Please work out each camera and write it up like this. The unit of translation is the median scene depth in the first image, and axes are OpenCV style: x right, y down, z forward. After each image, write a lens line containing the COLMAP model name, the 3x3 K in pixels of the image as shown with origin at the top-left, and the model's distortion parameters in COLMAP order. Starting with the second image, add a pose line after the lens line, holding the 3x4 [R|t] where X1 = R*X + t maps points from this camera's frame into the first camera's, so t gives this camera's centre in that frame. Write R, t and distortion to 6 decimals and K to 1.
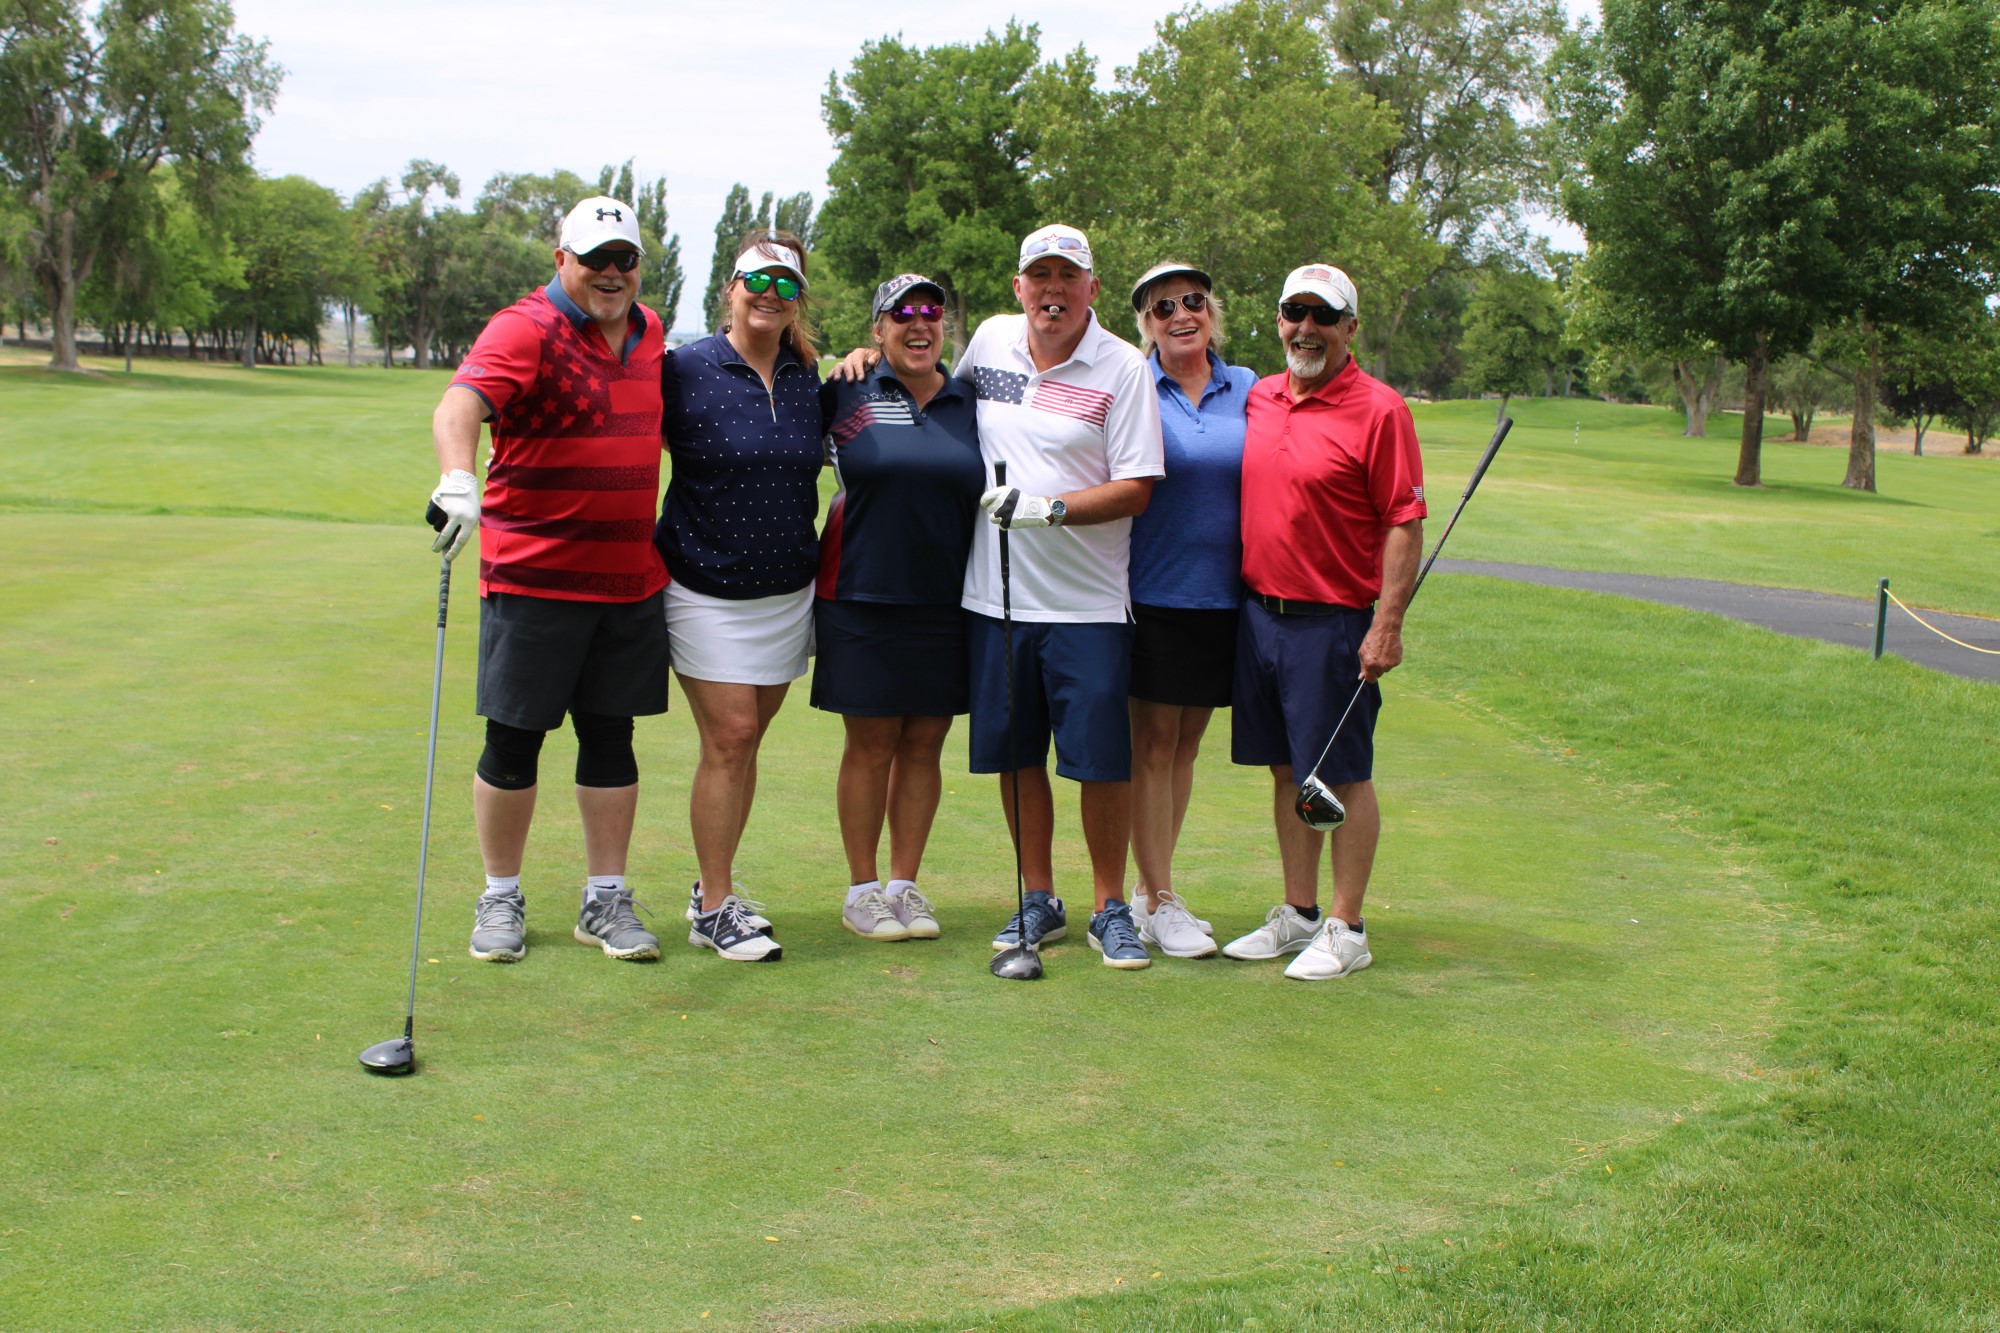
lens RADIAL K [[2657.4, 0, 1000.0], [0, 2657.4, 666.5], [0, 0, 1]] dist [-0.067966, 0.019356]
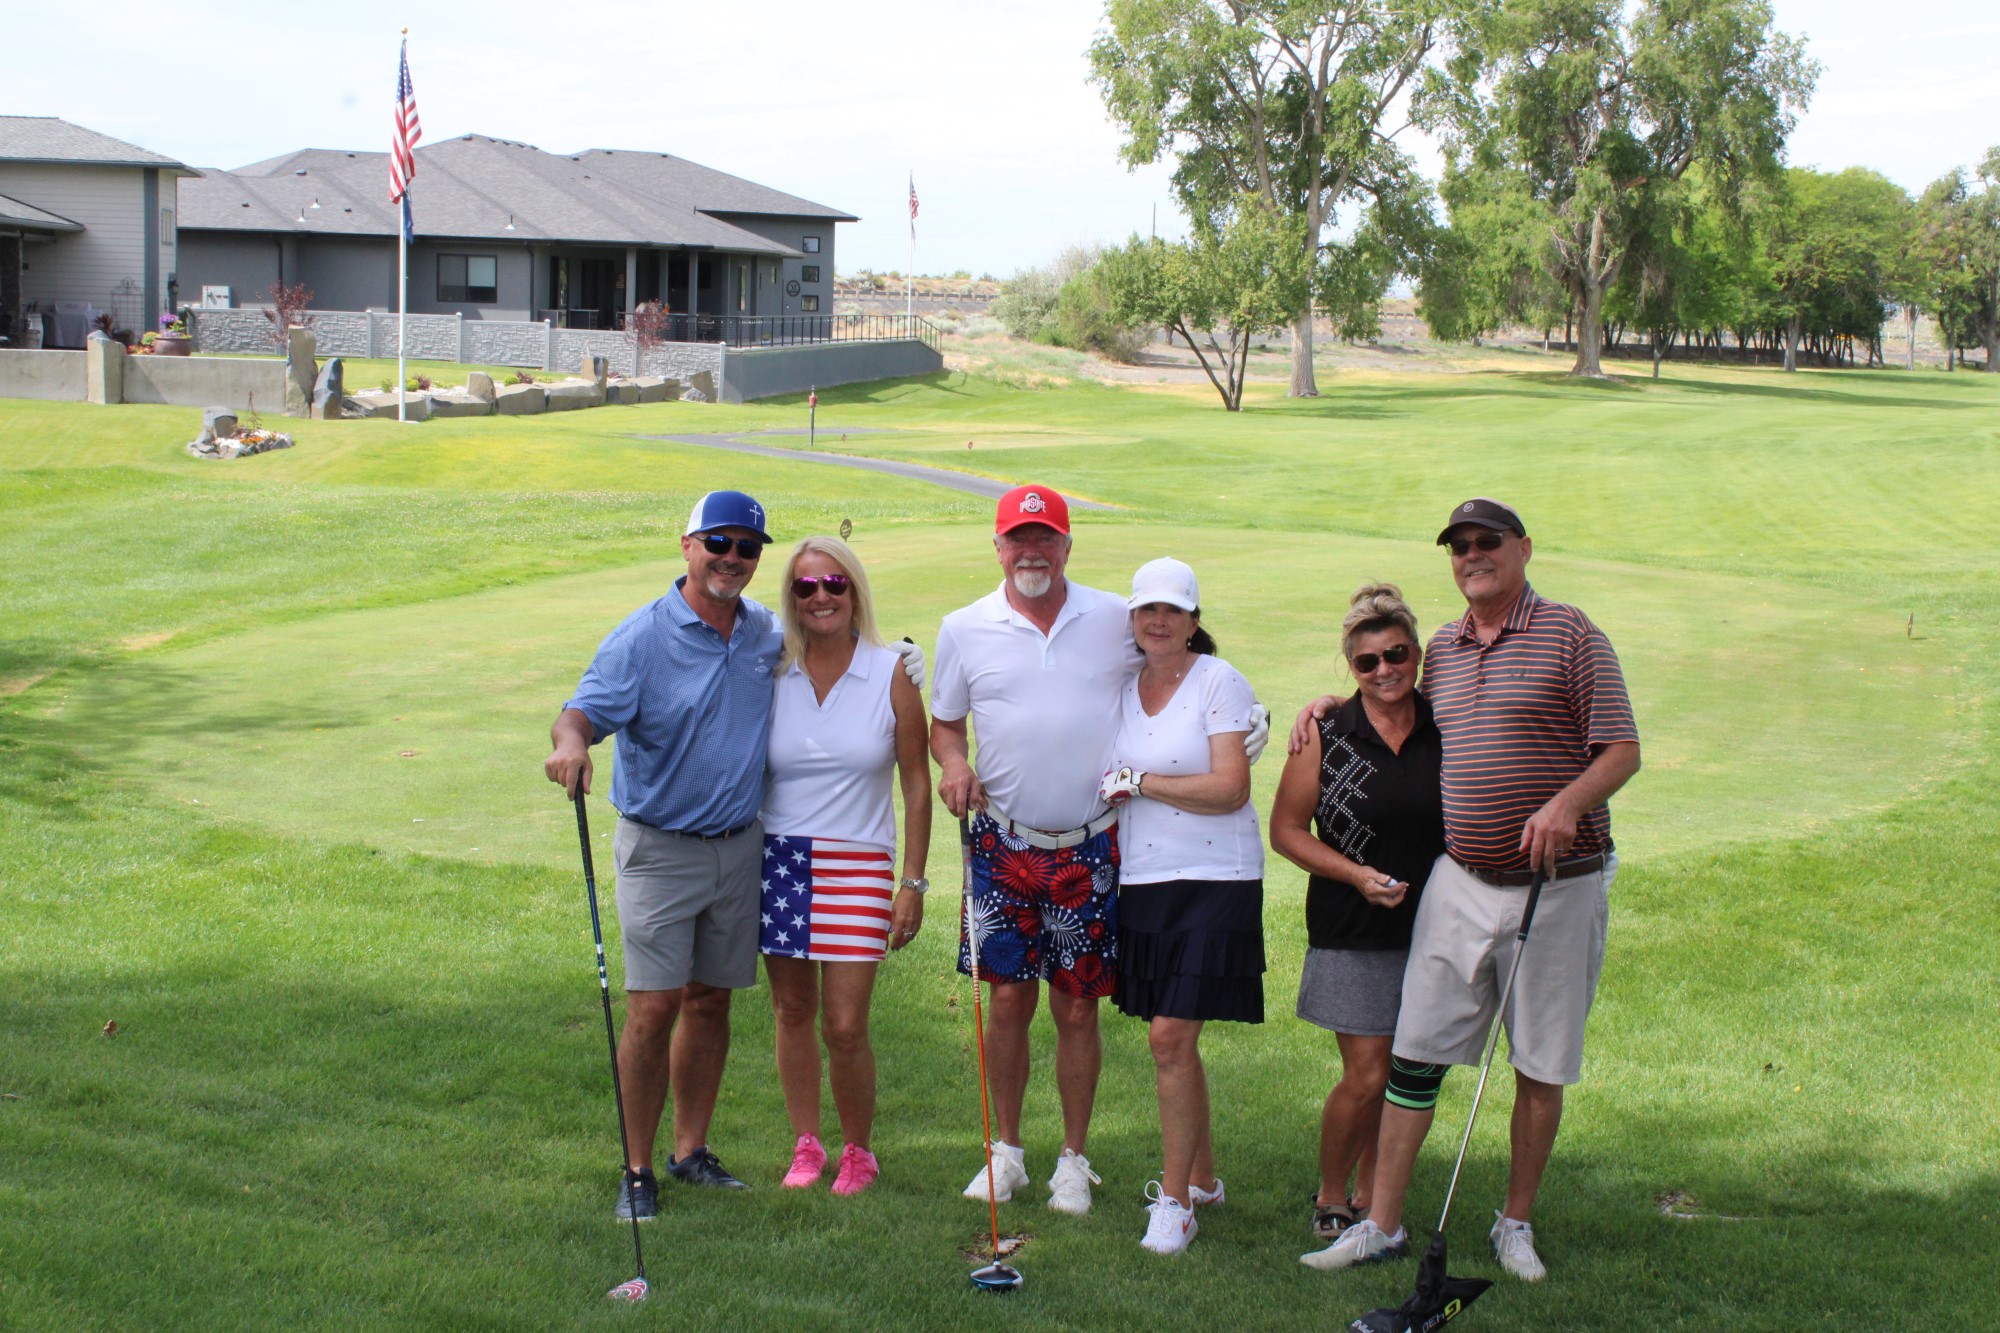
lens RADIAL K [[2908.8, 0, 1026.4], [0, 2908.8, 659.1], [0, 0, 1]] dist [-0.028593, 0.048676]
pose [[0.841434, 0.050070, -0.538034, 0.068028], [-0.055223, 0.998453, 0.006553, 0.000898], [0.537530, 0.024198, 0.842897, -0.052888]]
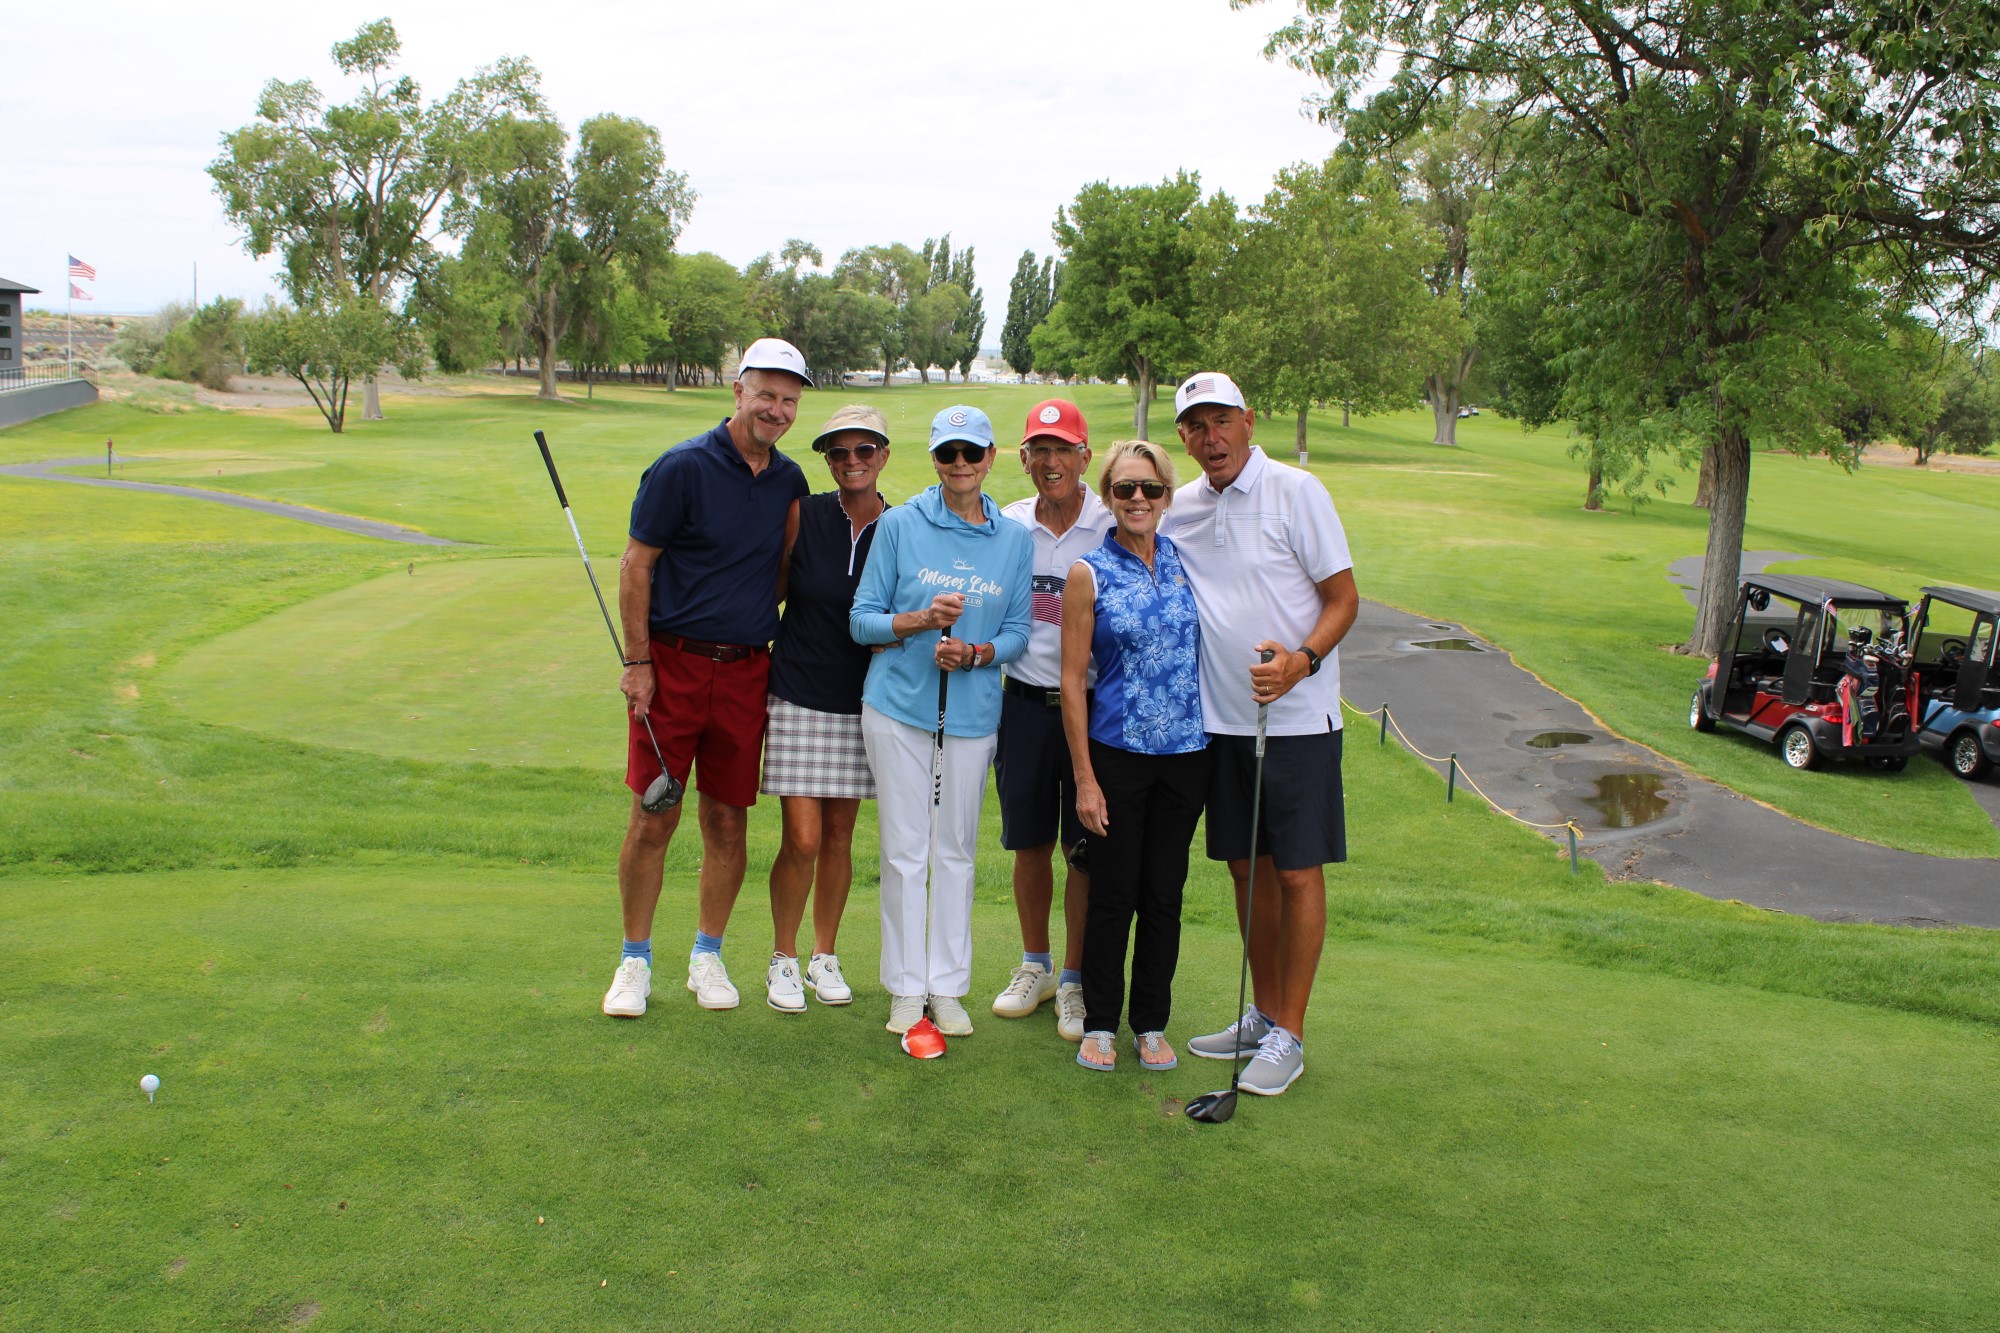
lens RADIAL K [[2135.3, 0, 1019.2], [0, 2135.3, 622.4], [0, 0, 1]] dist [-0.090706, 0.032668]
pose [[0.993041, 0.020218, -0.116019, 0.047909], [-0.019013, 0.999753, 0.011489, -0.004958], [0.116223, -0.009203, 0.993180, -0.153273]]
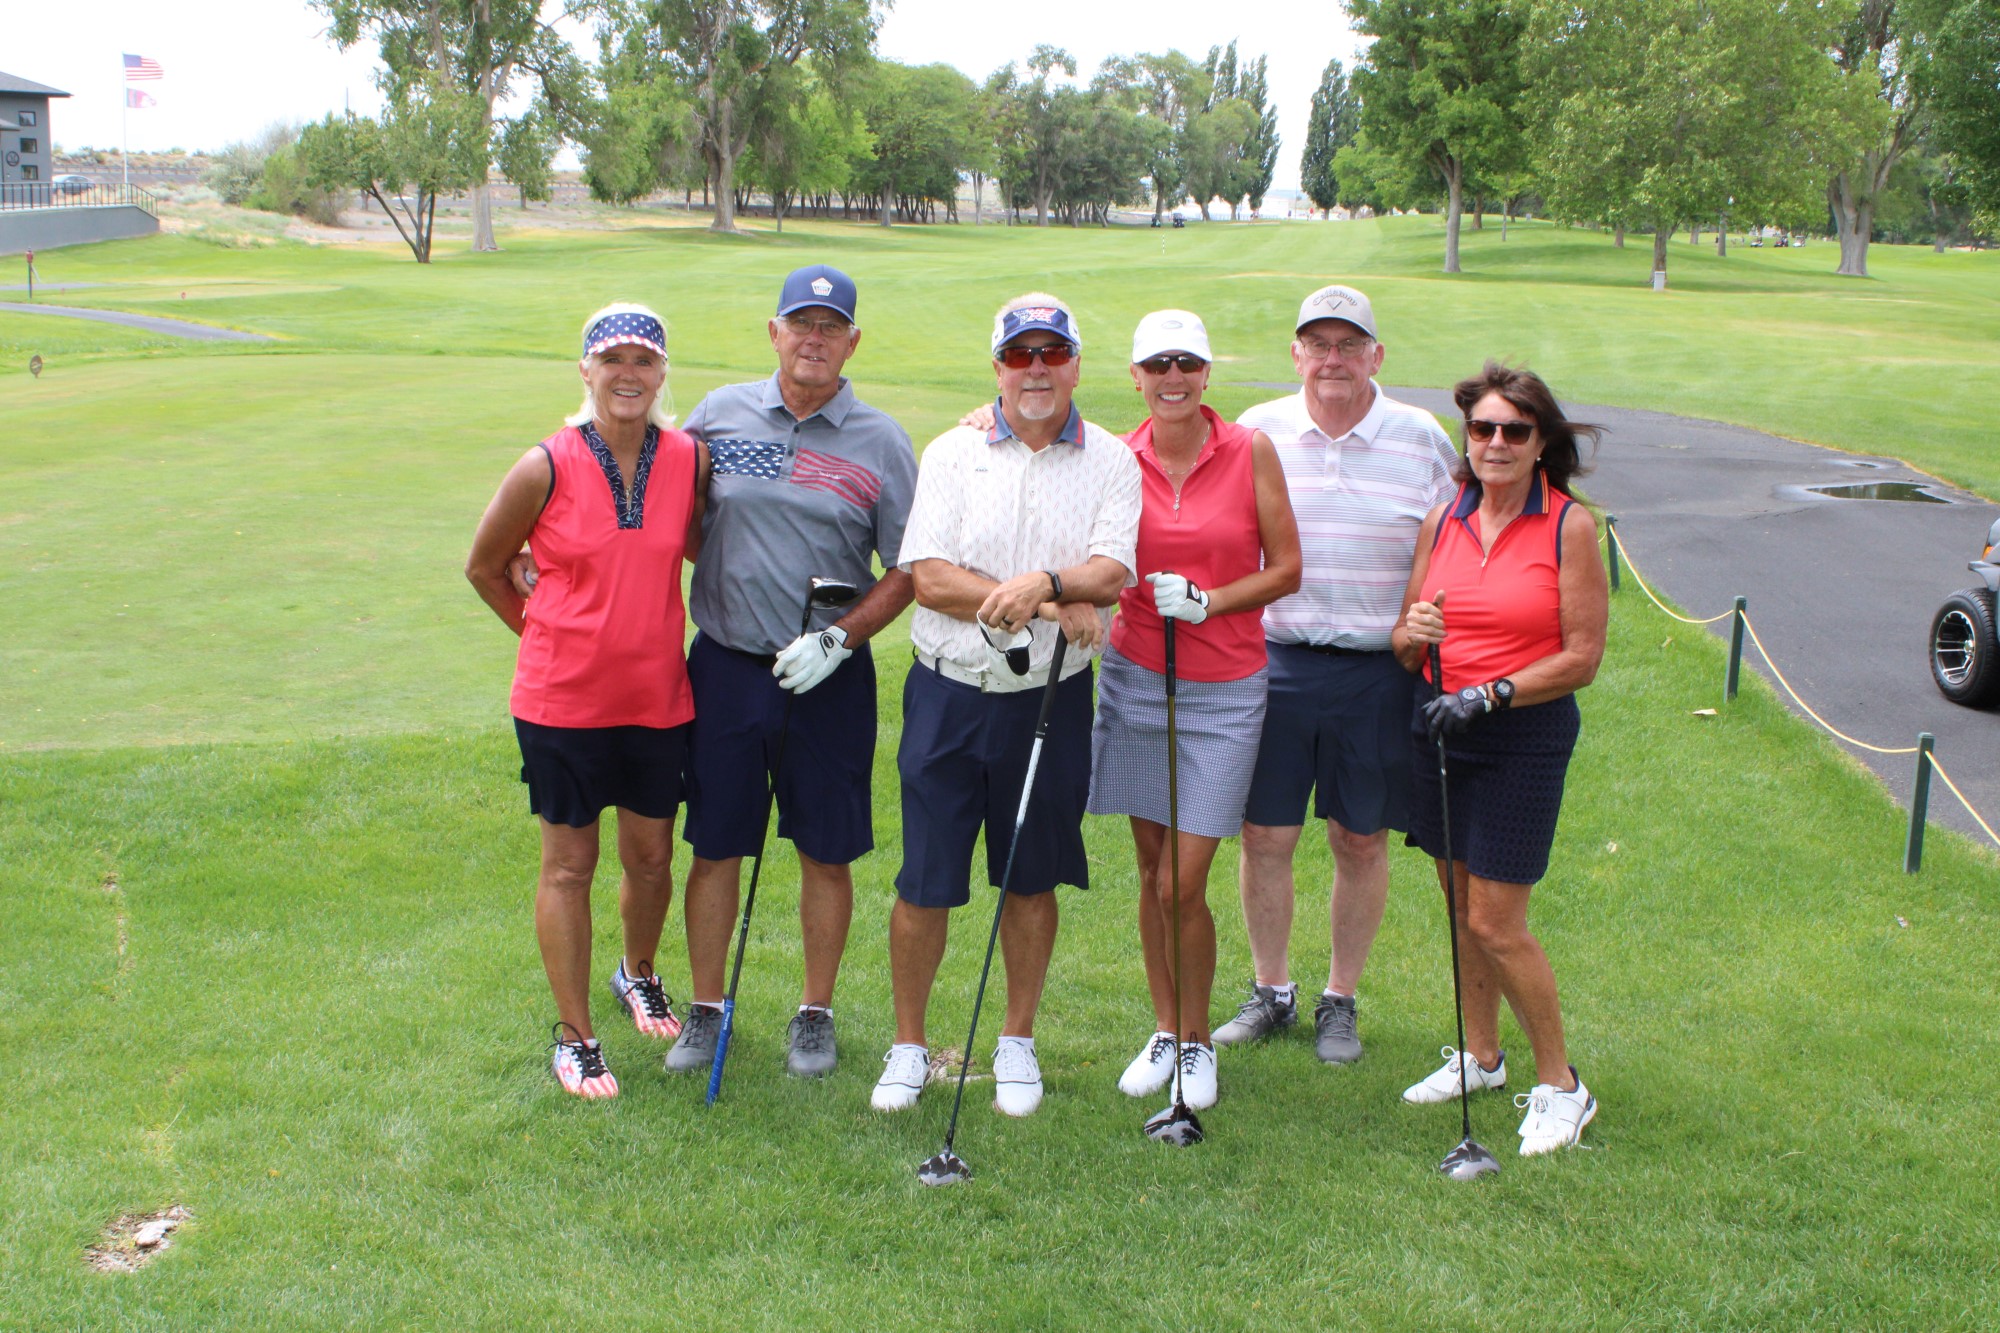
lens RADIAL K [[2367.5, 0, 1018.1], [0, 2367.5, 693.0], [0, 0, 1]] dist [-0.111585, 0.158235]
pose [[0.967175, 0.040131, -0.250921, 0.055843], [-0.018353, 0.995904, 0.088538, 0.001159], [0.253447, -0.081026, 0.963950, -0.028728]]
